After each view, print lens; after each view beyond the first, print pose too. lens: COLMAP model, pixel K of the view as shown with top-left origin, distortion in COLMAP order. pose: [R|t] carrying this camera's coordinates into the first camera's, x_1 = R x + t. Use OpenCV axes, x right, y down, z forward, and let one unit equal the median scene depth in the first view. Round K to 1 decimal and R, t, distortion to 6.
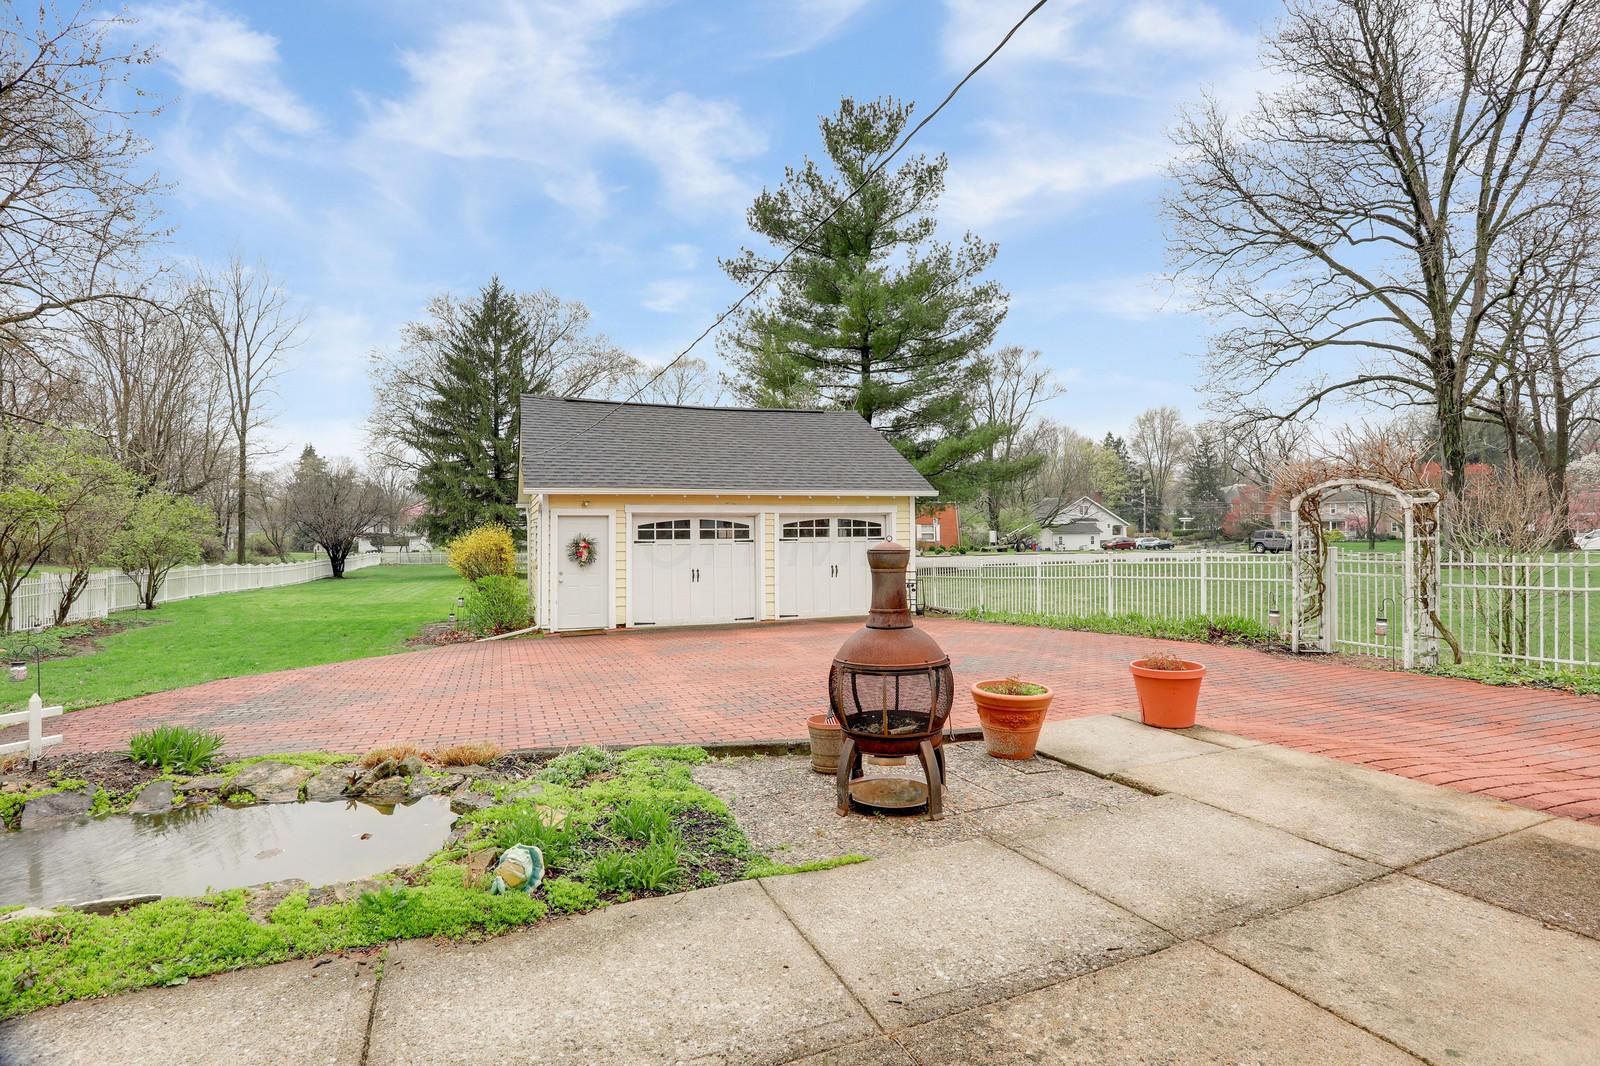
lens RADIAL K [[771.1, 0, 800.0], [0, 771.1, 533.0], [0, 0, 1]] dist [-0.038037, 0.000456]
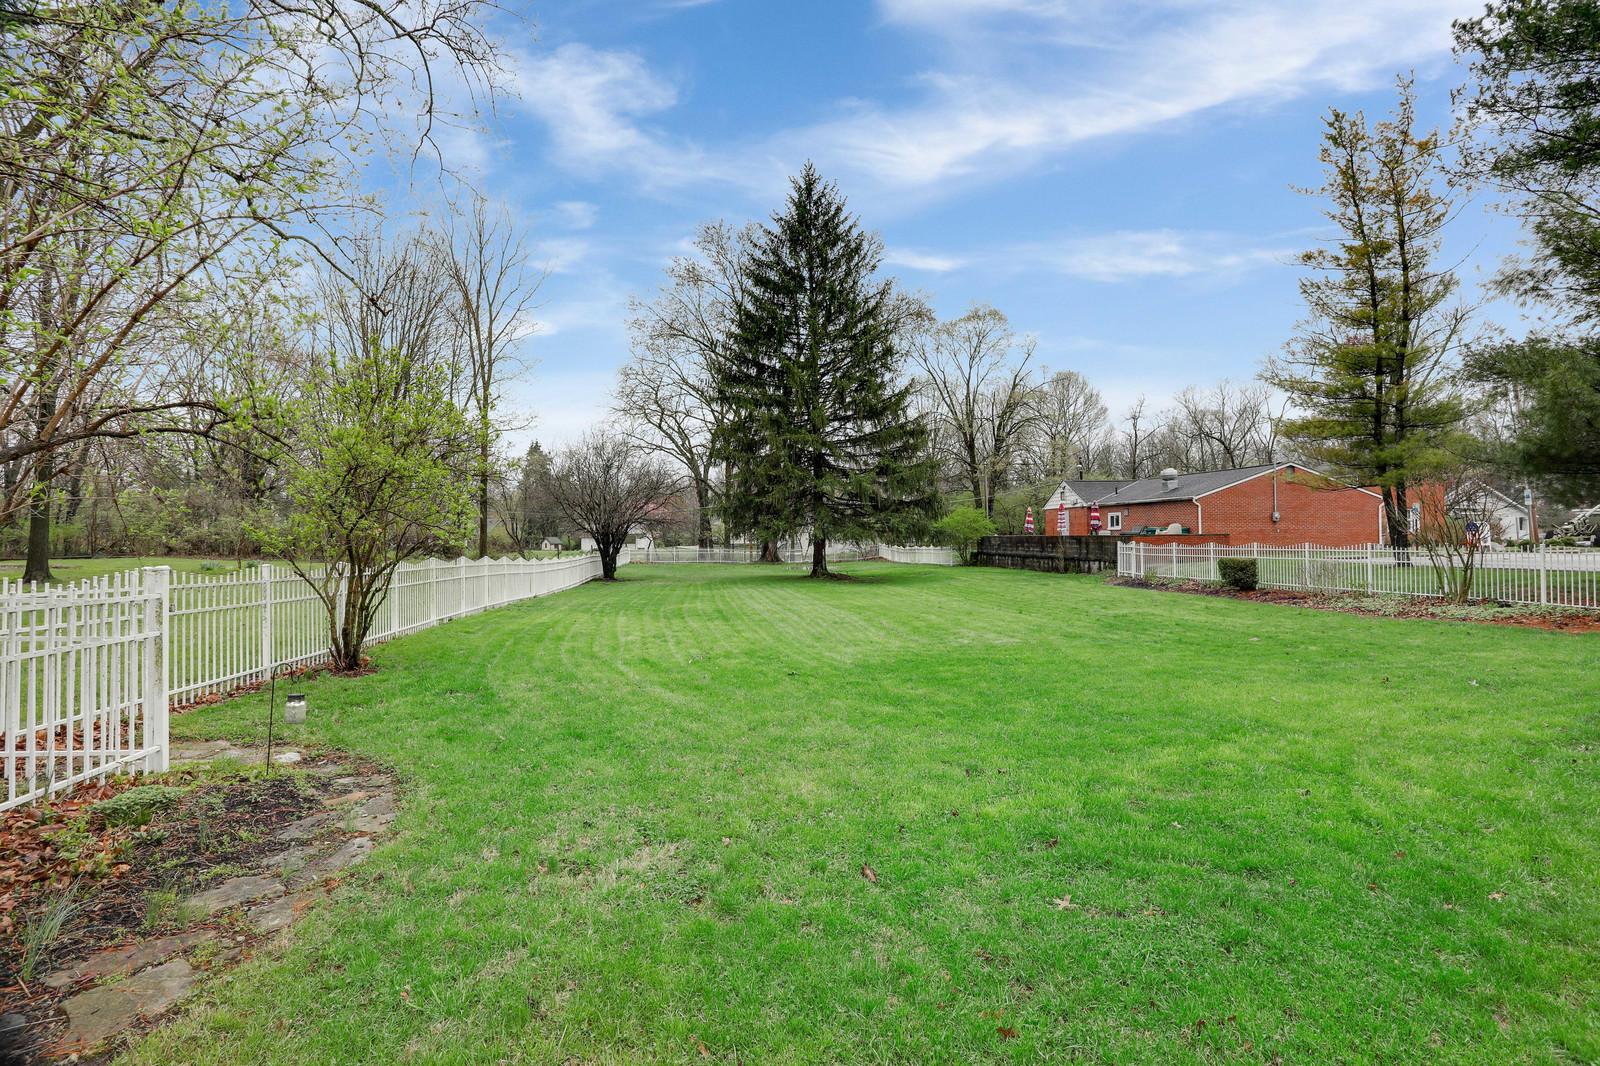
lens RADIAL K [[771.1, 0, 800.0], [0, 771.1, 533.0], [0, 0, 1]] dist [-0.038037, 0.000456]
pose [[0.974734, 0.002199, -0.223358, -0.416732], [-0.003006, 0.999990, -0.003273, 0.024823], [0.223349, 0.003861, 0.974731, 0.500733]]
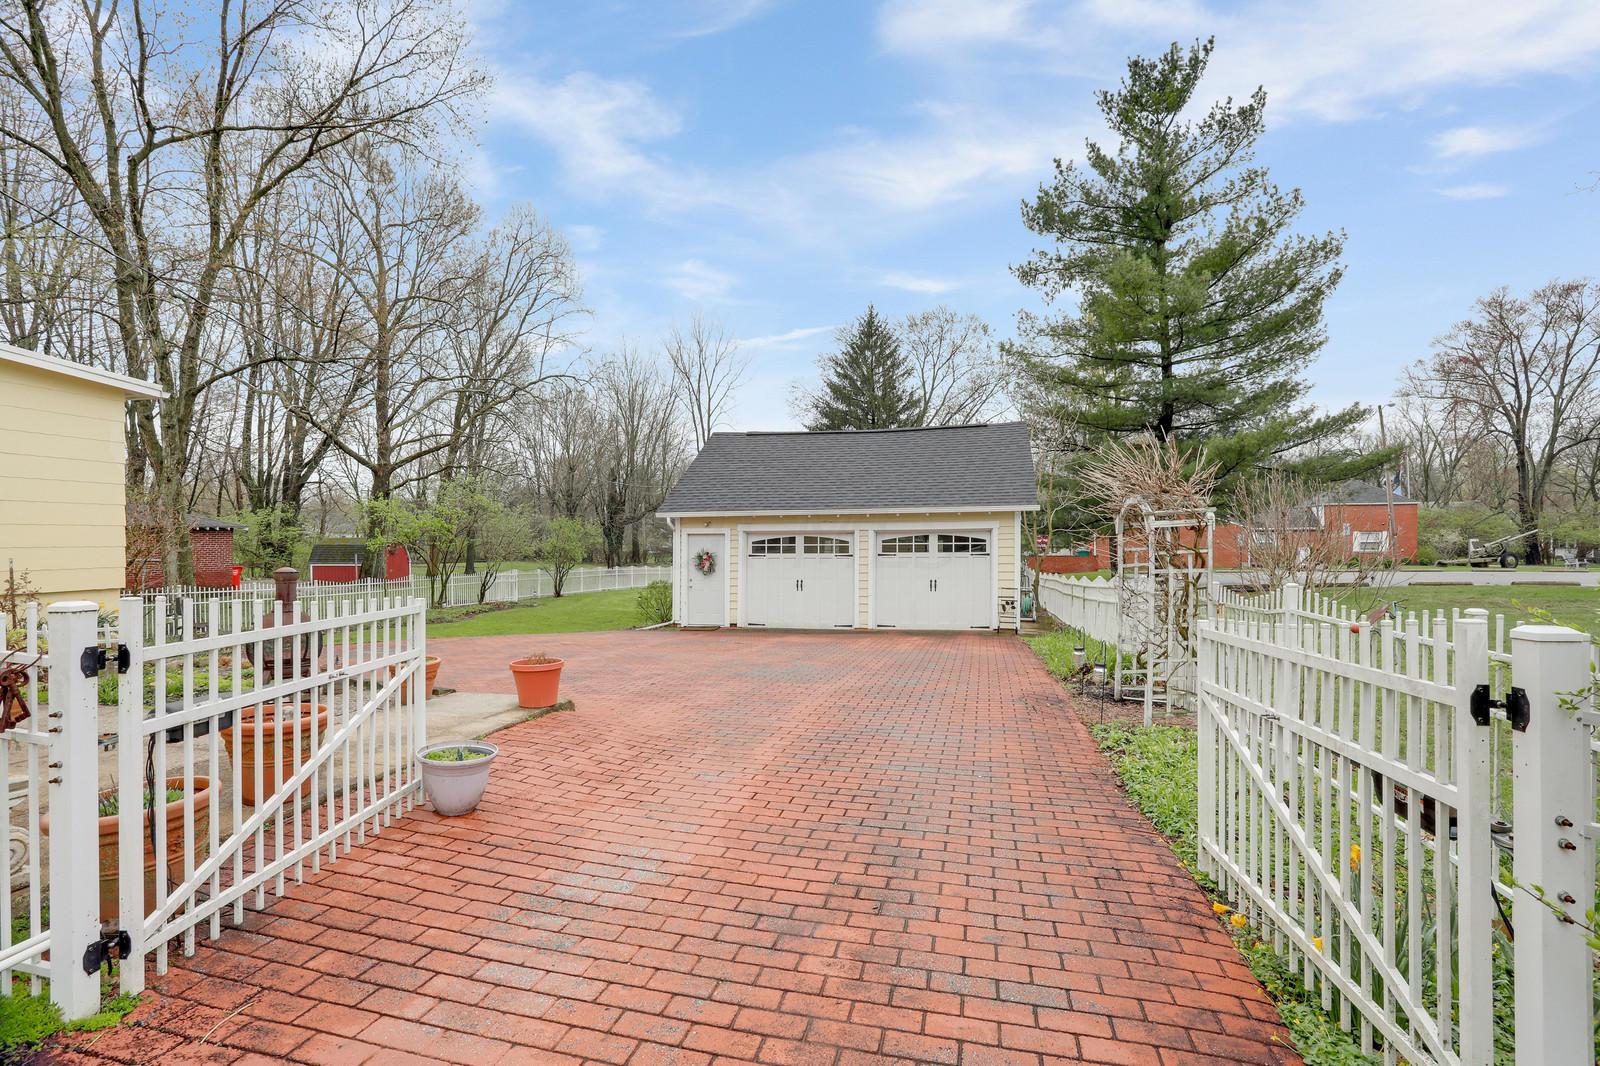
lens RADIAL K [[782.3, 0, 816.1], [0, 782.3, 541.6], [0, 0, 1]] dist [0.000842, -0.000101]
pose [[0.843054, 0.003779, -0.537815, 0.239715], [-0.000872, 0.999984, 0.005660, -0.007685], [0.537828, -0.004303, 0.843044, 0.016371]]
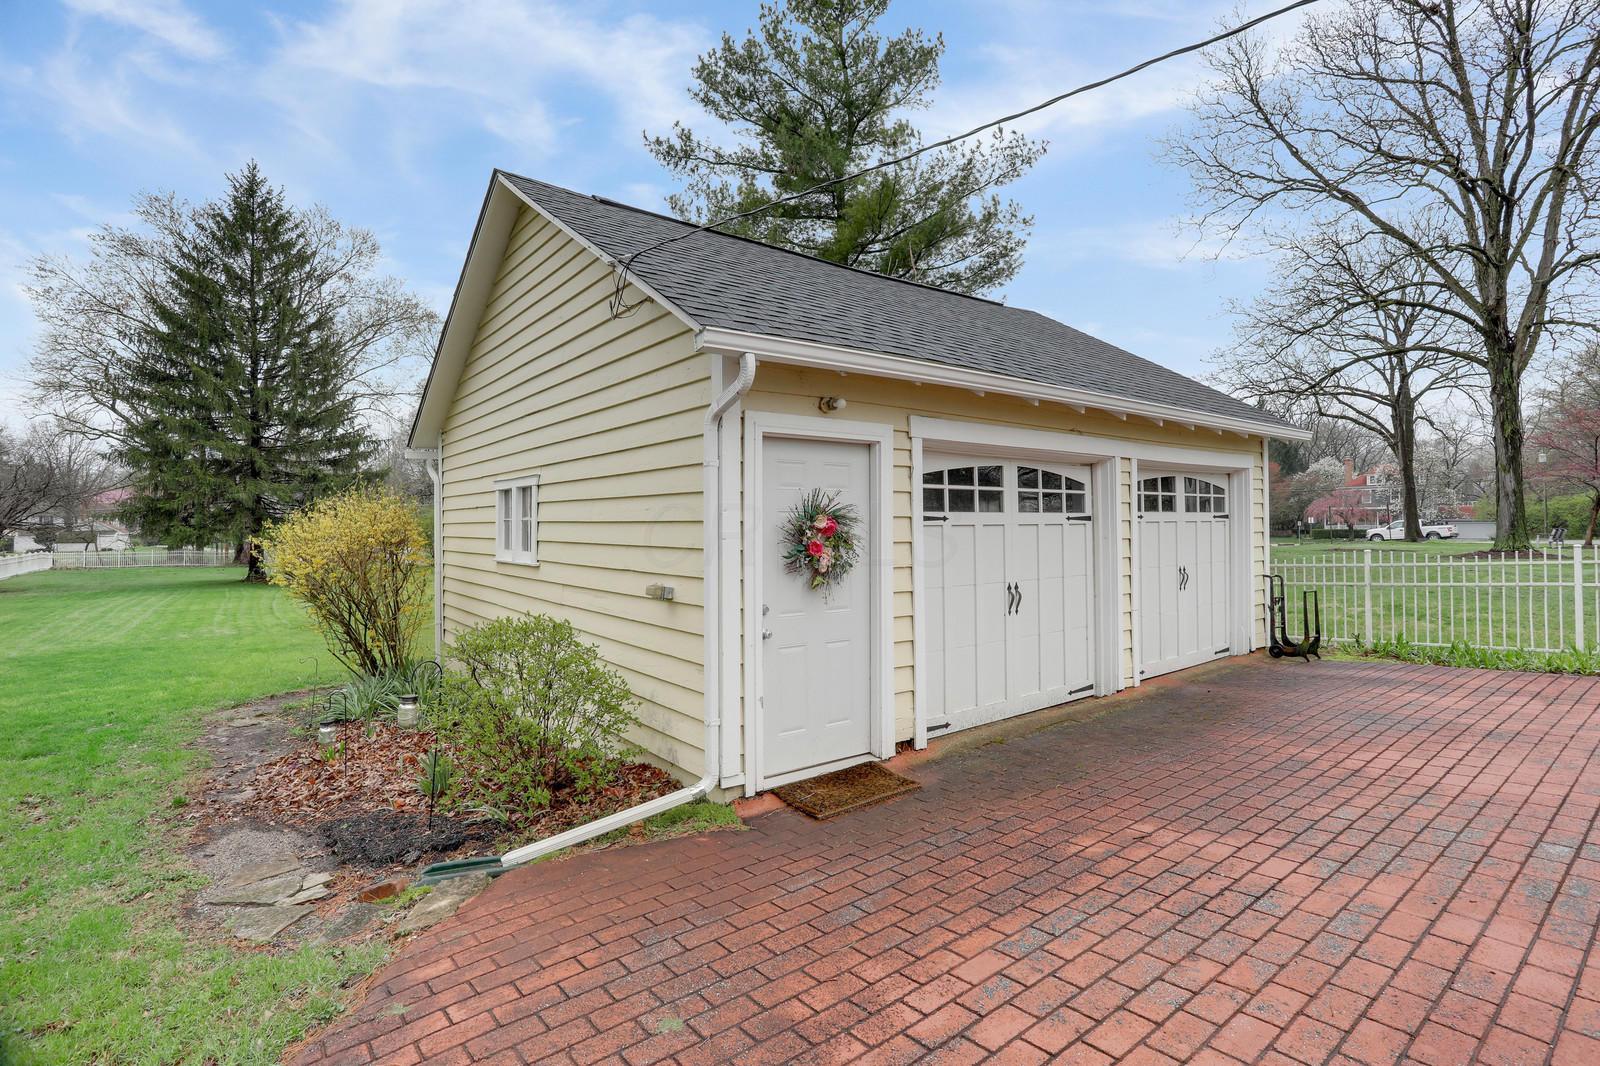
lens RADIAL K [[760.9, 0, 795.2], [0, 760.9, 521.8], [0, 0, 1]] dist [-0.002131, -0.000822]
pose [[0.962504, -0.000700, 0.271266, -0.170879], [0.002282, 0.999982, -0.005517, 0.007161], [-0.271257, 0.005930, 0.962489, 0.298139]]
